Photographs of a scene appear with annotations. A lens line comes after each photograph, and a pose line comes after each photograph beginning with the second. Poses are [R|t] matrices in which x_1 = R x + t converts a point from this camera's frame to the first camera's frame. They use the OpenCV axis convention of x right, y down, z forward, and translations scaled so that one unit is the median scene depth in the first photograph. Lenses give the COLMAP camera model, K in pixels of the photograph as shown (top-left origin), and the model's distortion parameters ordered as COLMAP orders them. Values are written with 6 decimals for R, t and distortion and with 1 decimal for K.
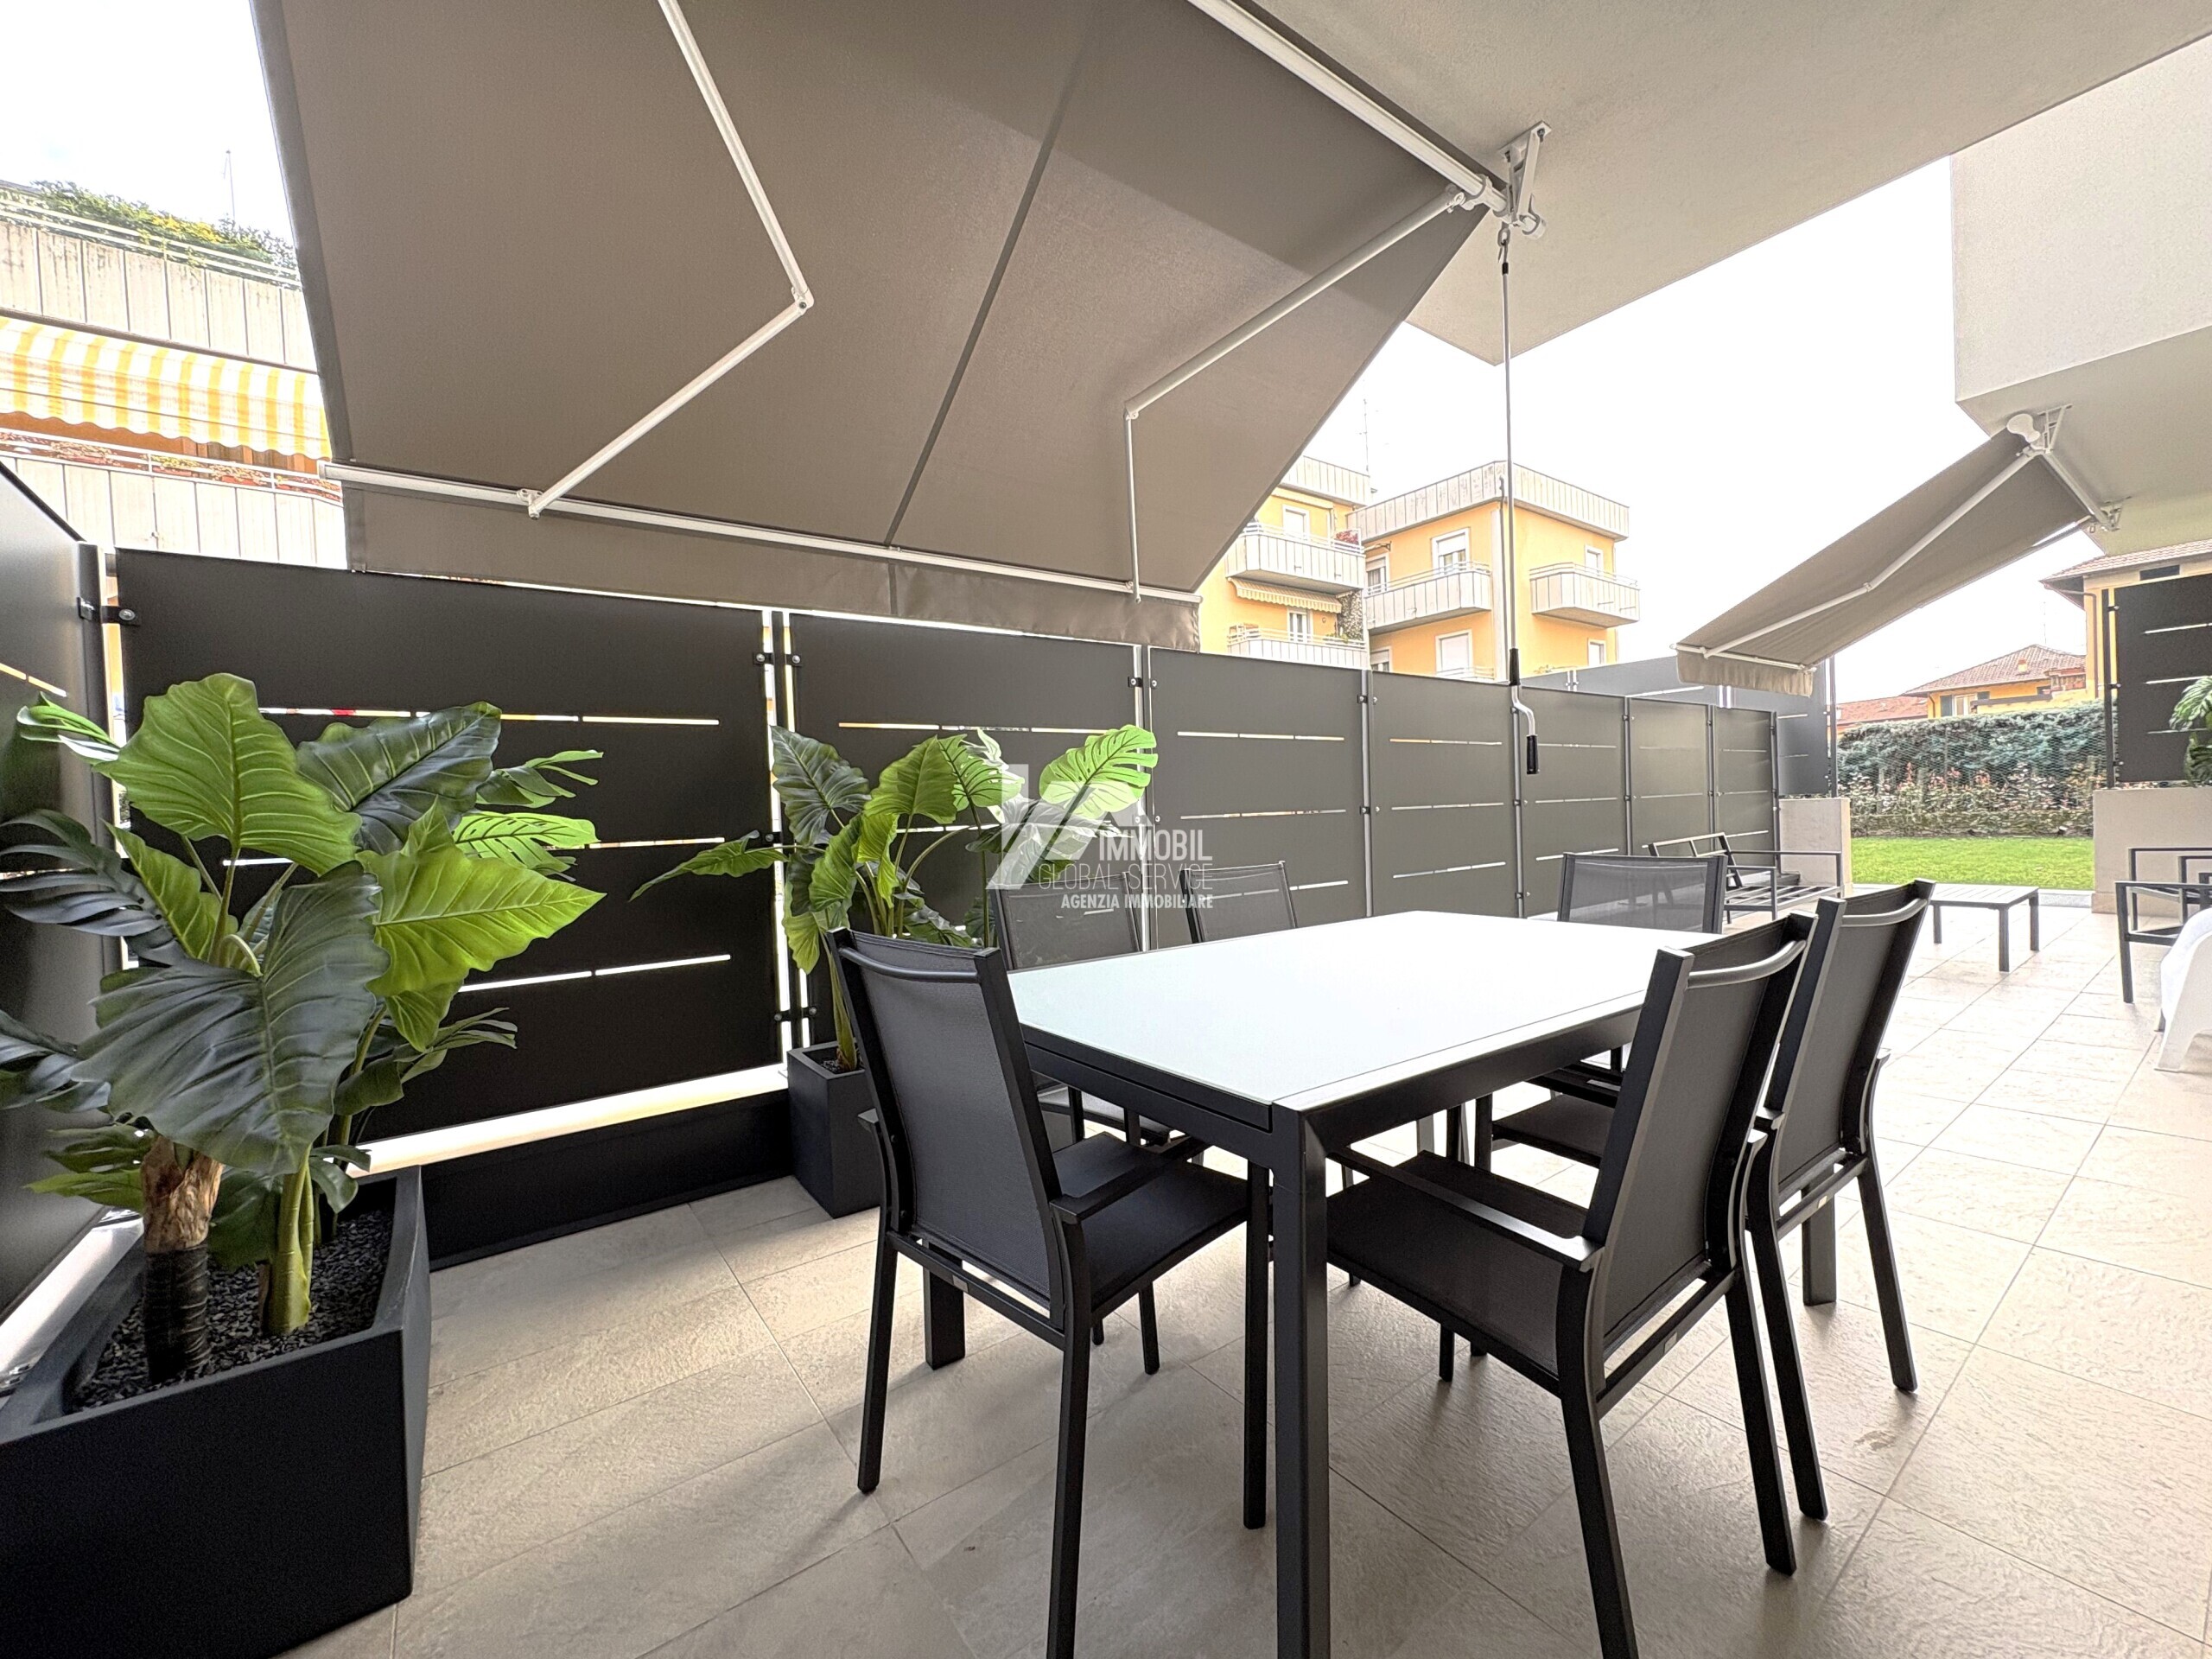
lens RADIAL K [[882.3, 0, 1106.0], [0, 882.3, 829.5], [0, 0, 1]] dist [-0.000608, -0.000250]
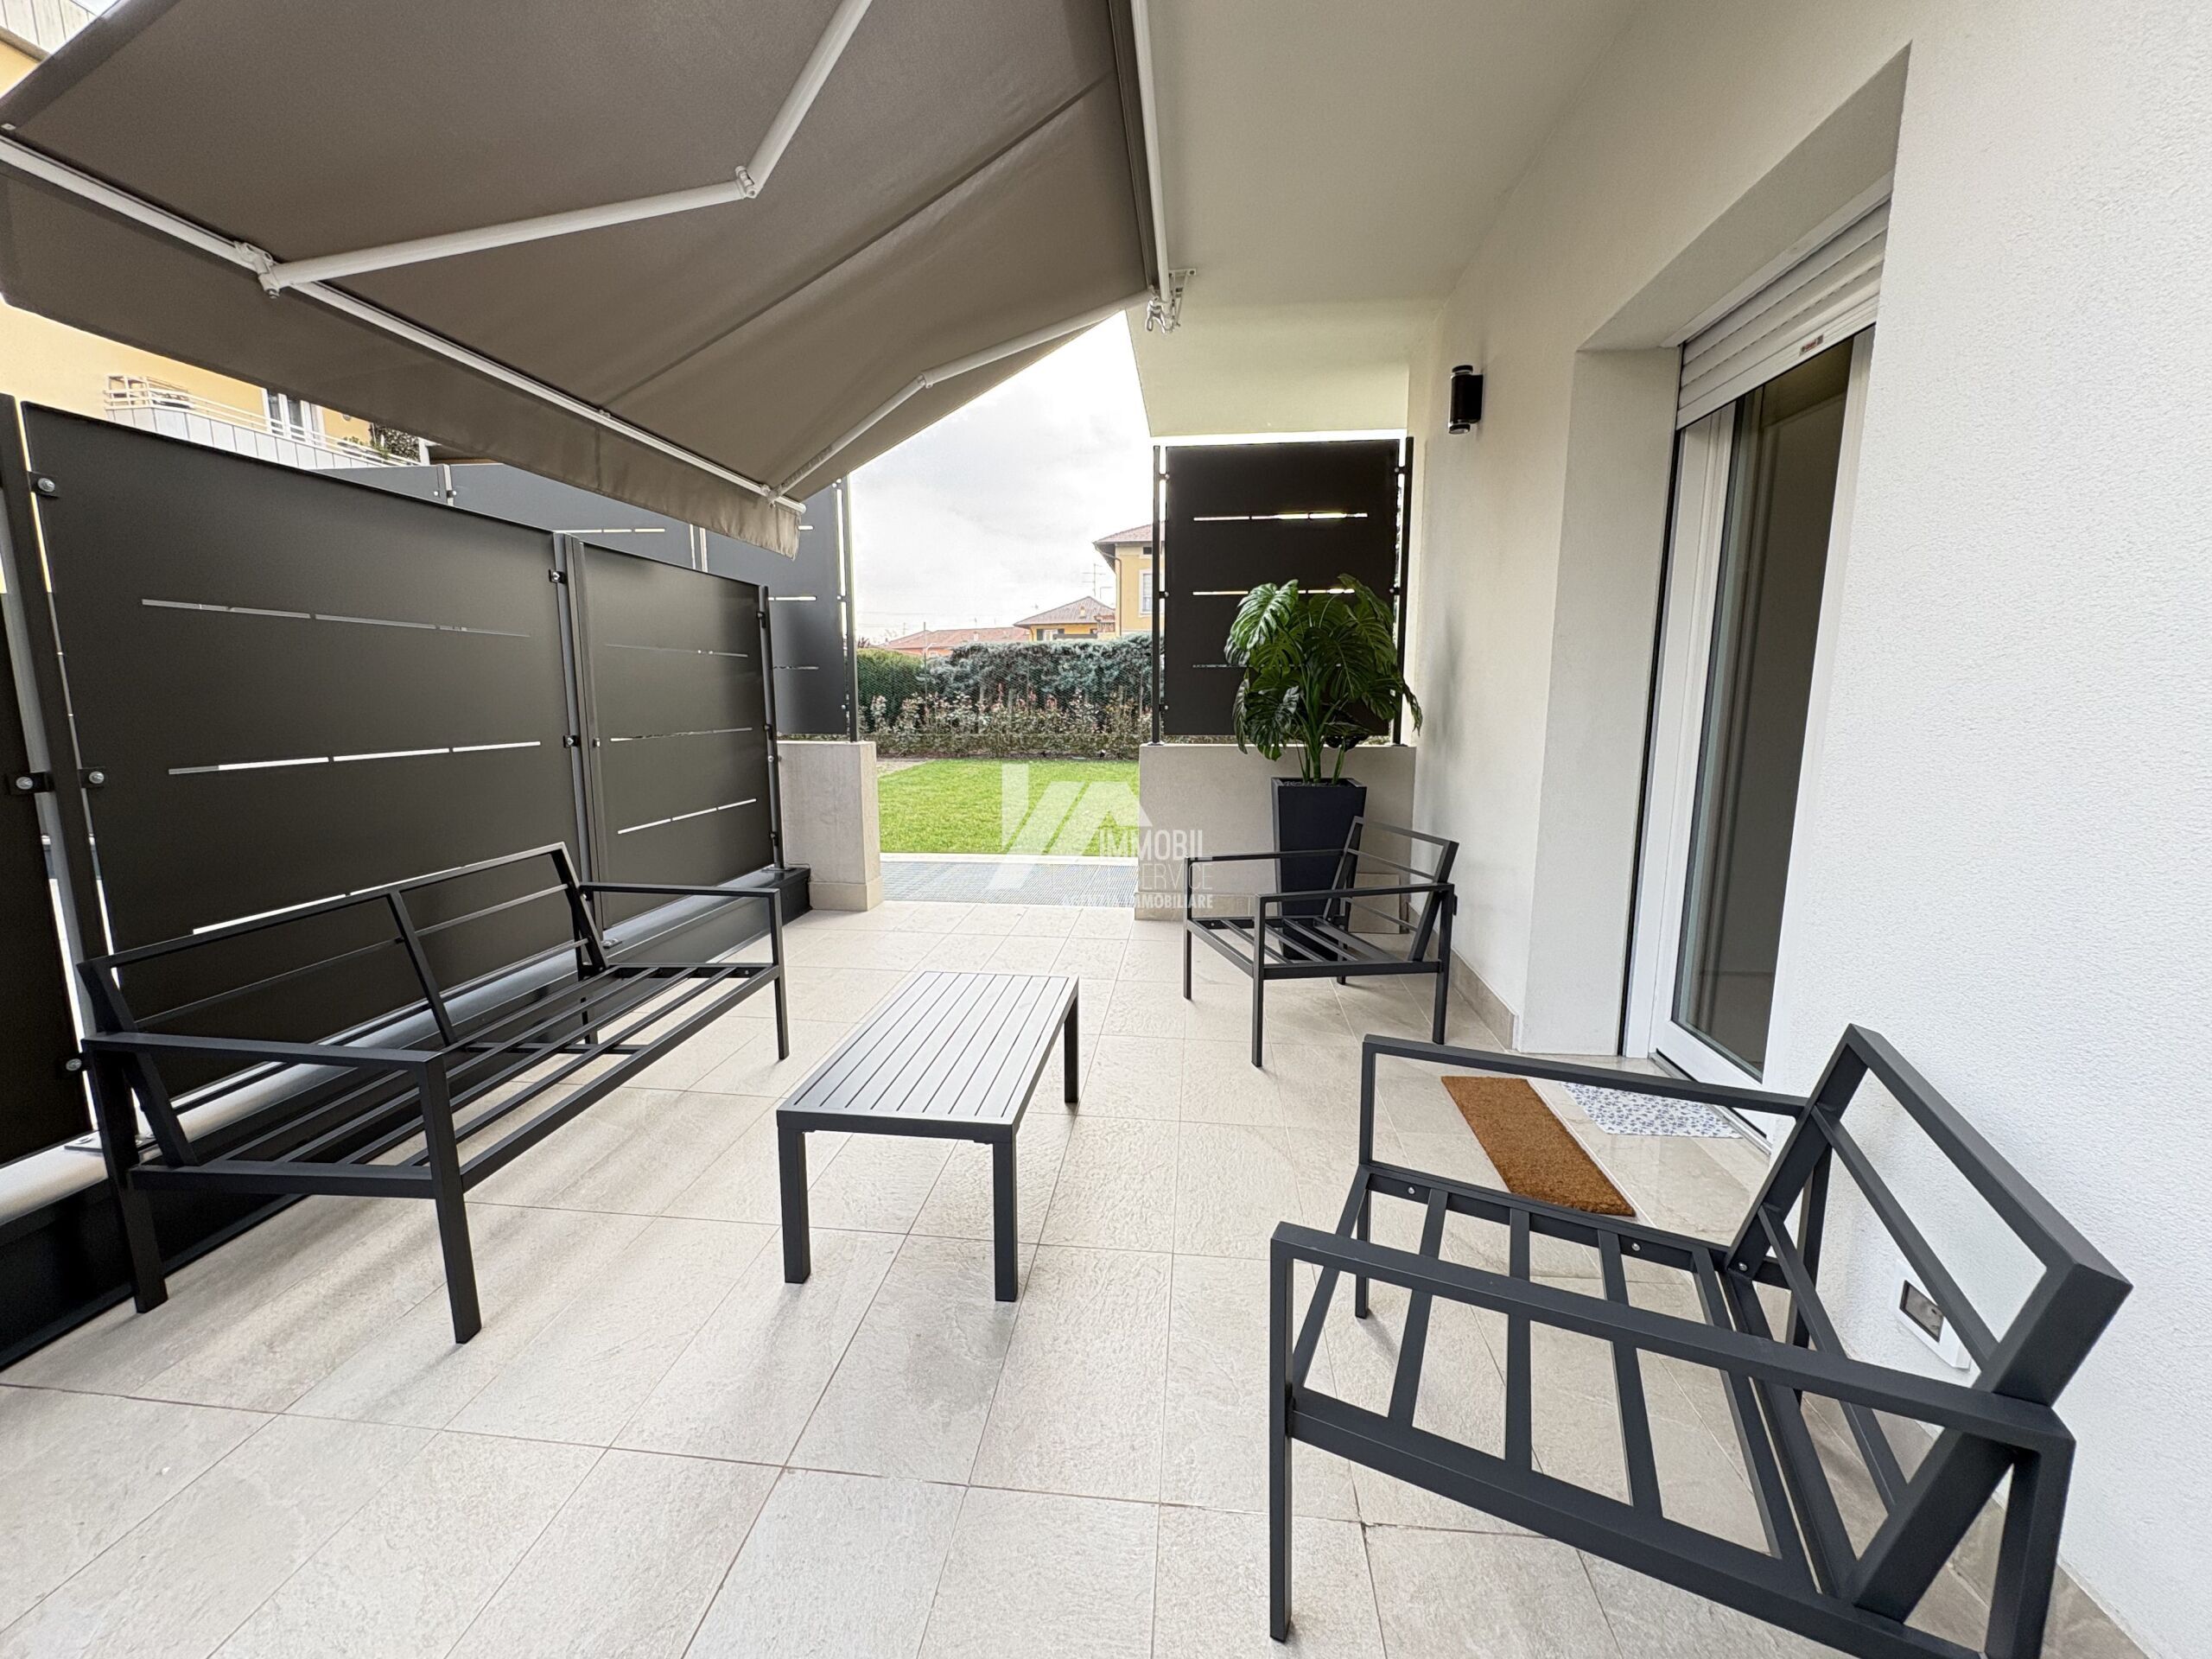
lens RADIAL K [[882.3, 0, 1106.0], [0, 882.3, 829.5], [0, 0, 1]] dist [-0.000608, -0.000250]
pose [[0.673613, -0.070225, 0.735740, 0.240602], [-0.015581, 0.993905, 0.109131, -0.022101], [-0.738920, -0.084976, 0.668414, 0.224984]]
